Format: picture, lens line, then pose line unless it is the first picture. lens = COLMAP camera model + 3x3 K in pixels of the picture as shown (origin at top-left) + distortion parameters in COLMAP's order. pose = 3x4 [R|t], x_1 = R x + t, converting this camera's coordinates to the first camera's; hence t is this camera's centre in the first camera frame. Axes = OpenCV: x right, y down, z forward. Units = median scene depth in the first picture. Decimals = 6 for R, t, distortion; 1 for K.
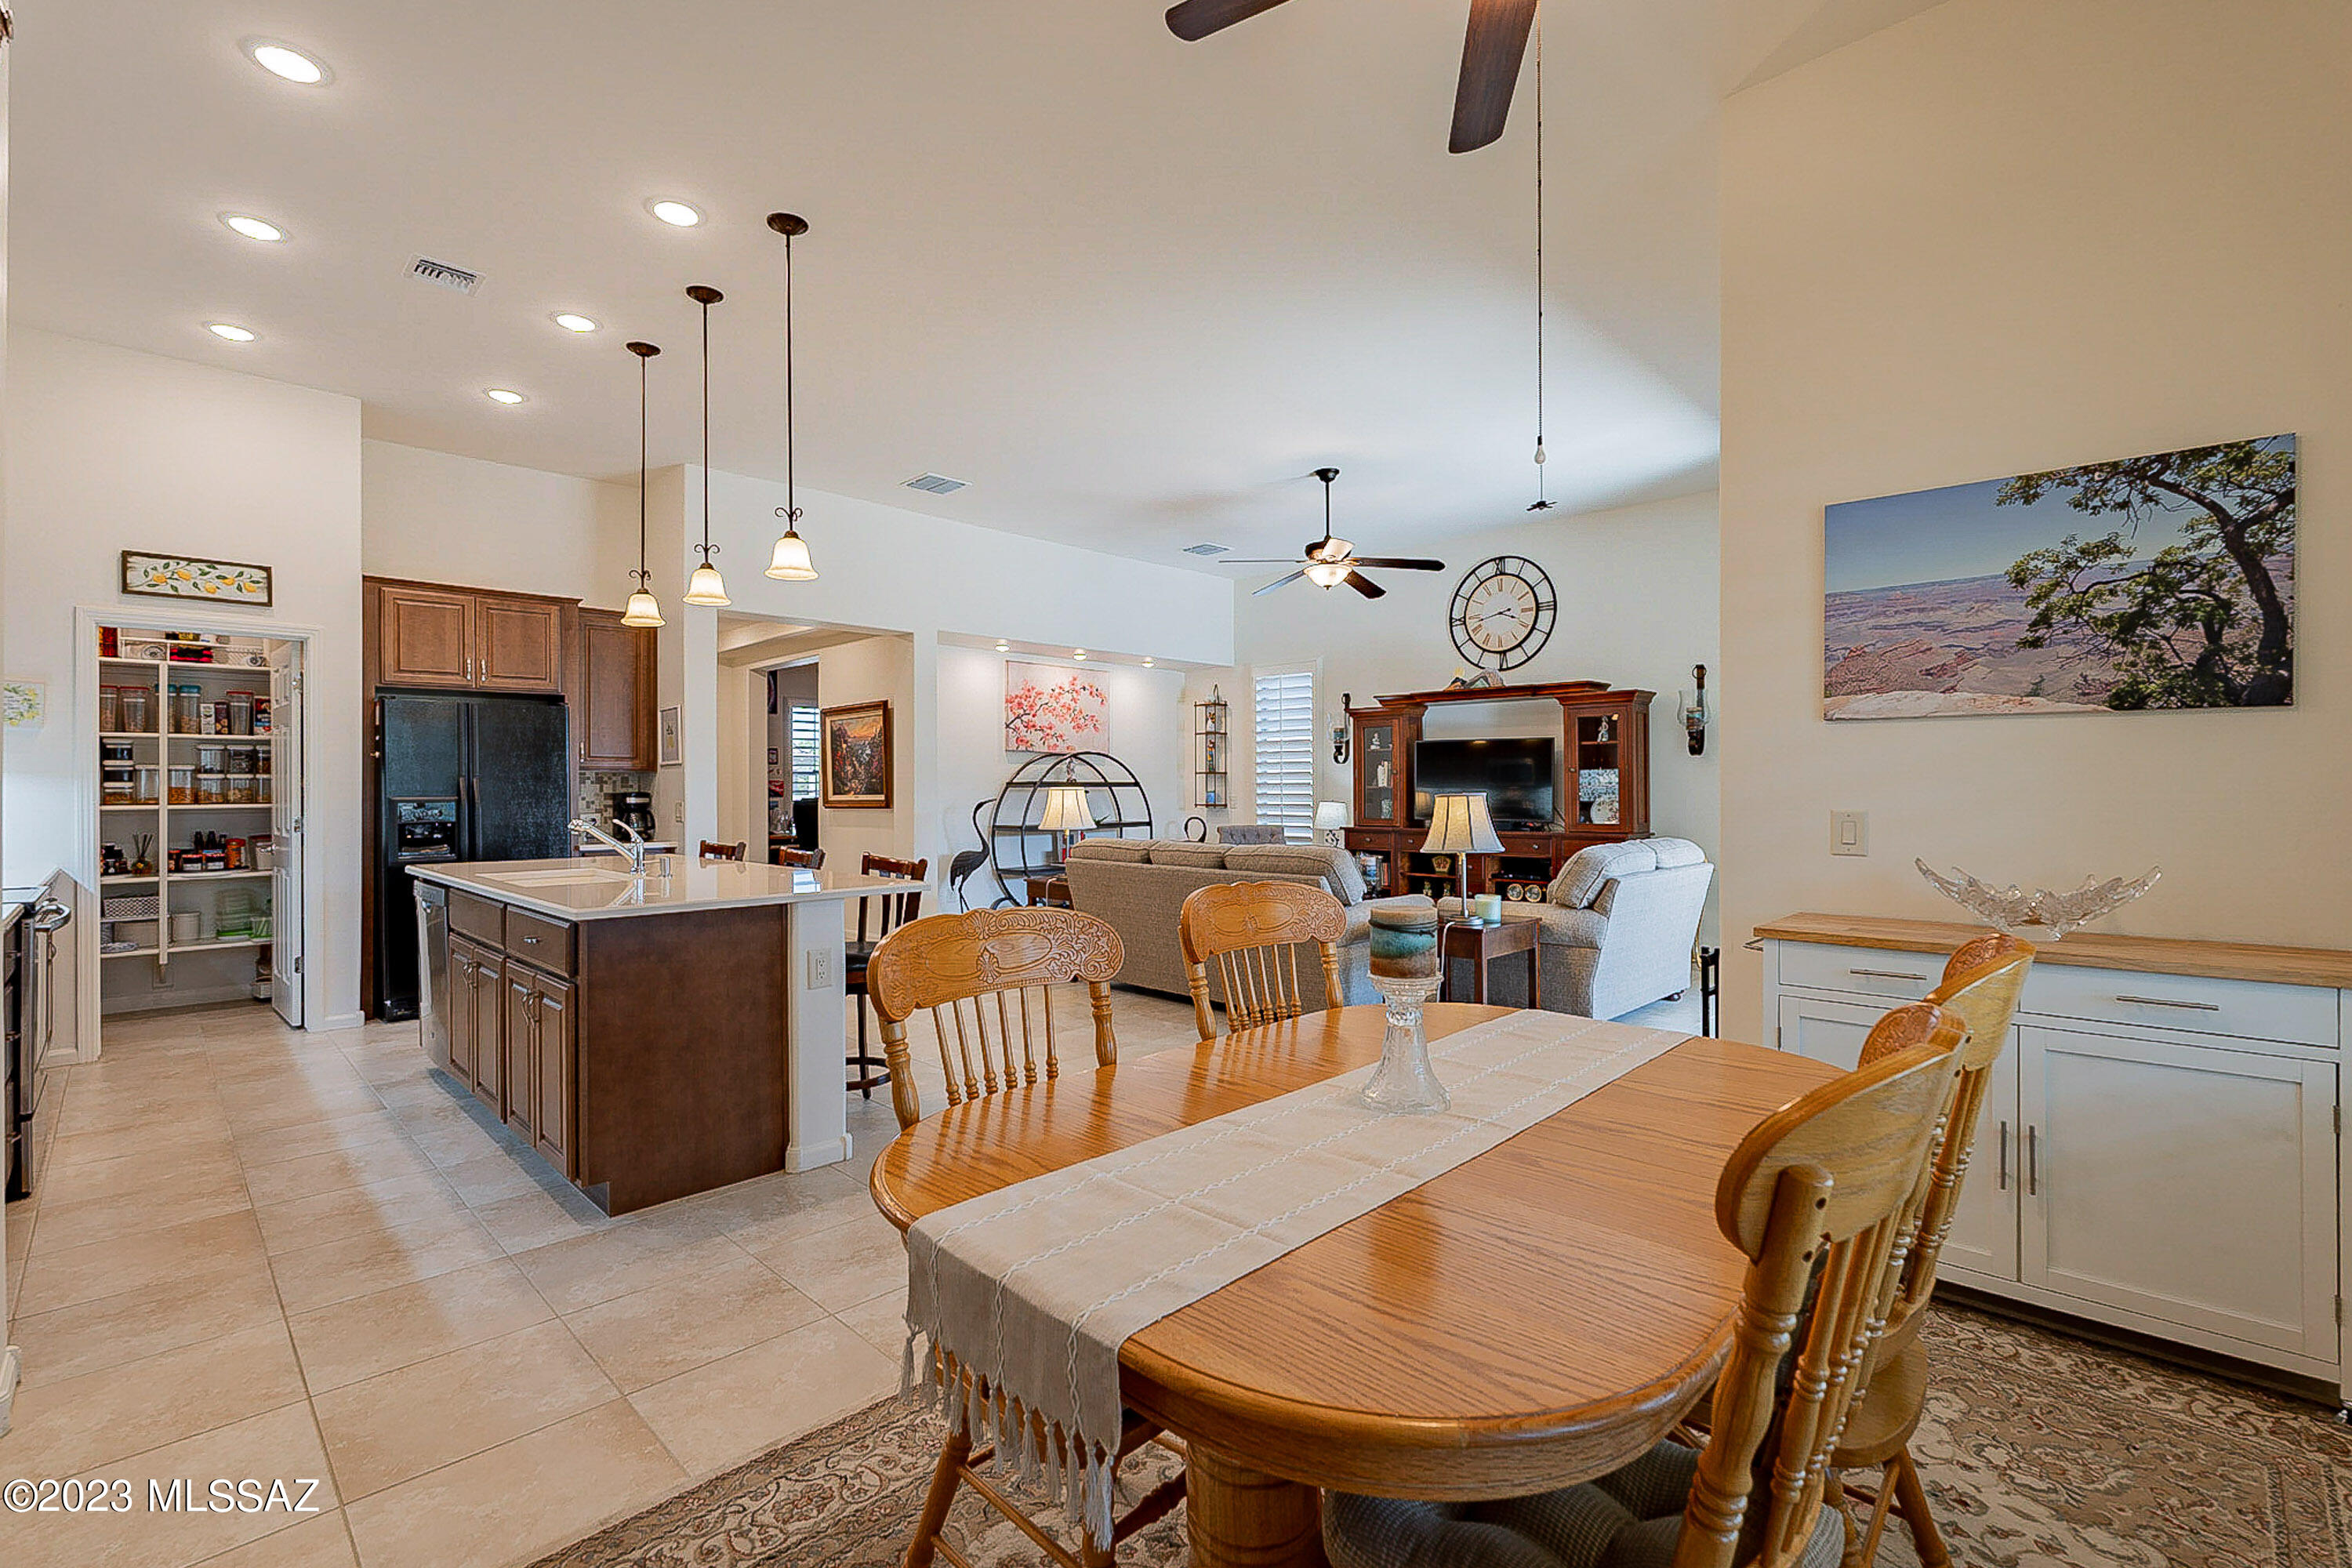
lens RADIAL K [[1036.6, 0, 1178.7], [0, 1036.6, 785.7], [0, 0, 1]] dist [-0.004175, 0.001054]
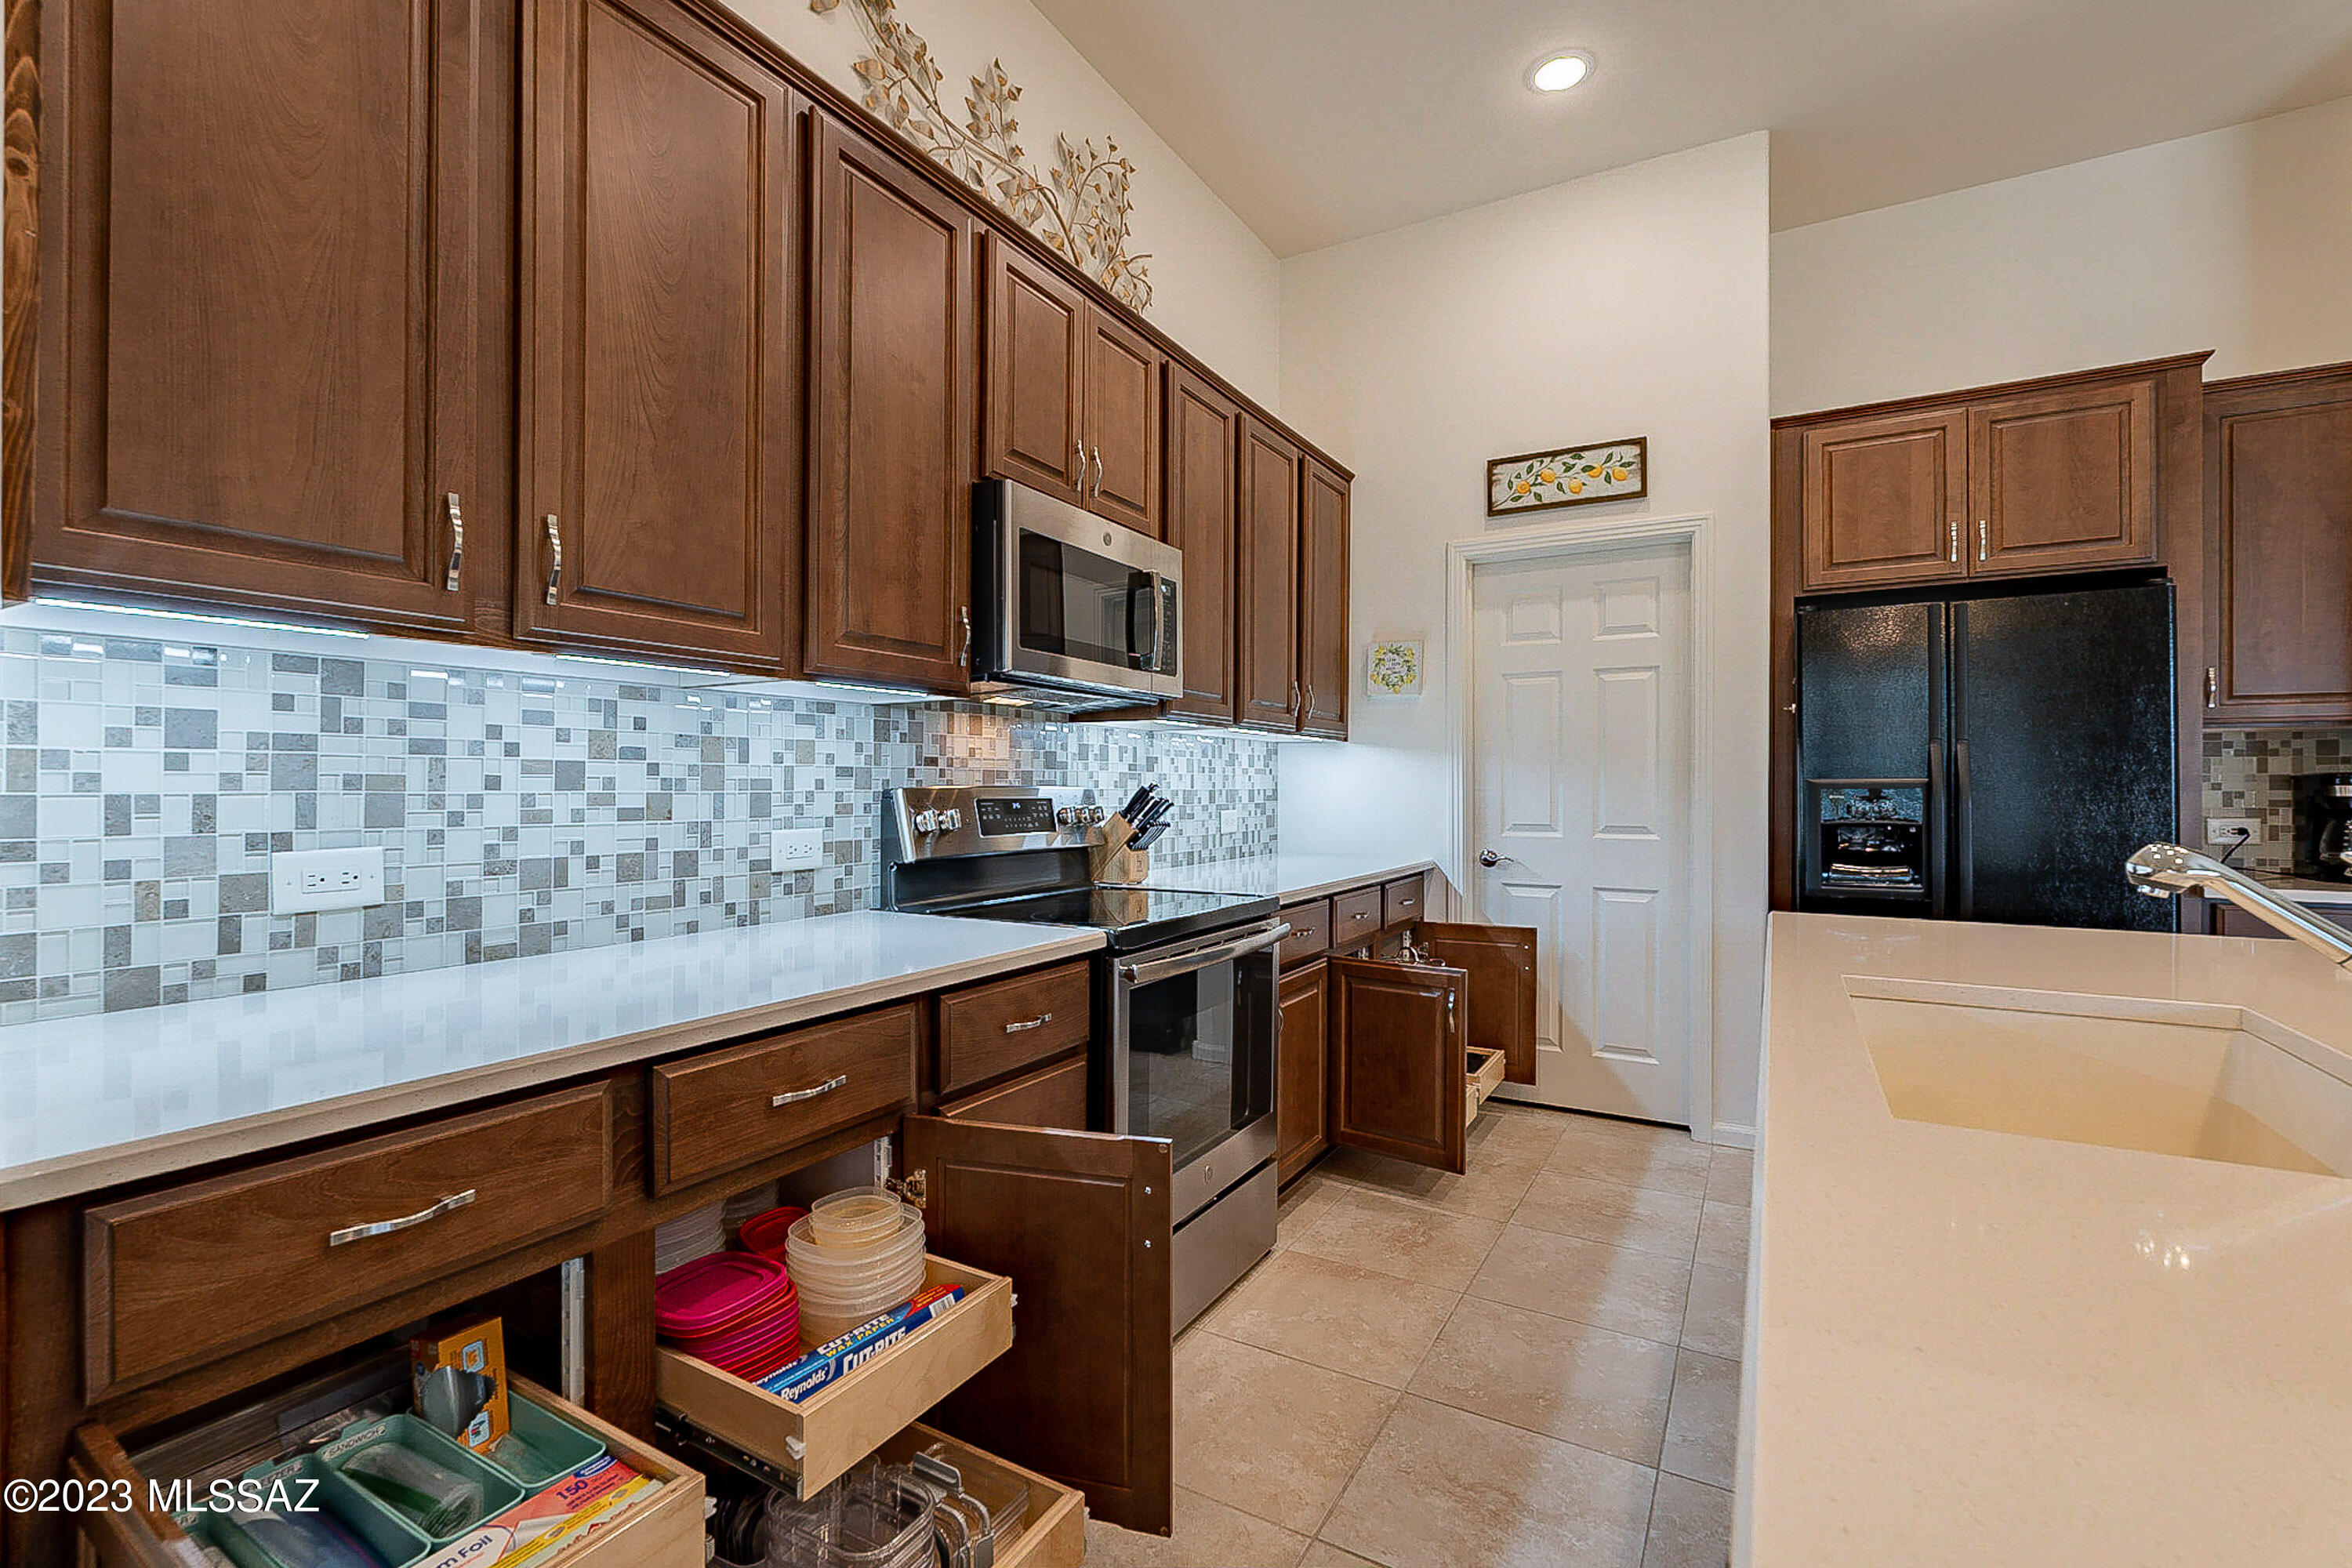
lens RADIAL K [[1036.6, 0, 1176.1], [0, 1036.6, 784.7], [0, 0, 1]] dist [-0.004175, 0.001054]
pose [[0.251636, 0.002306, -0.967819, -0.283519], [-0.000158, 0.999997, 0.002342, 0.013033], [0.967822, -0.000437, 0.251636, 0.503307]]
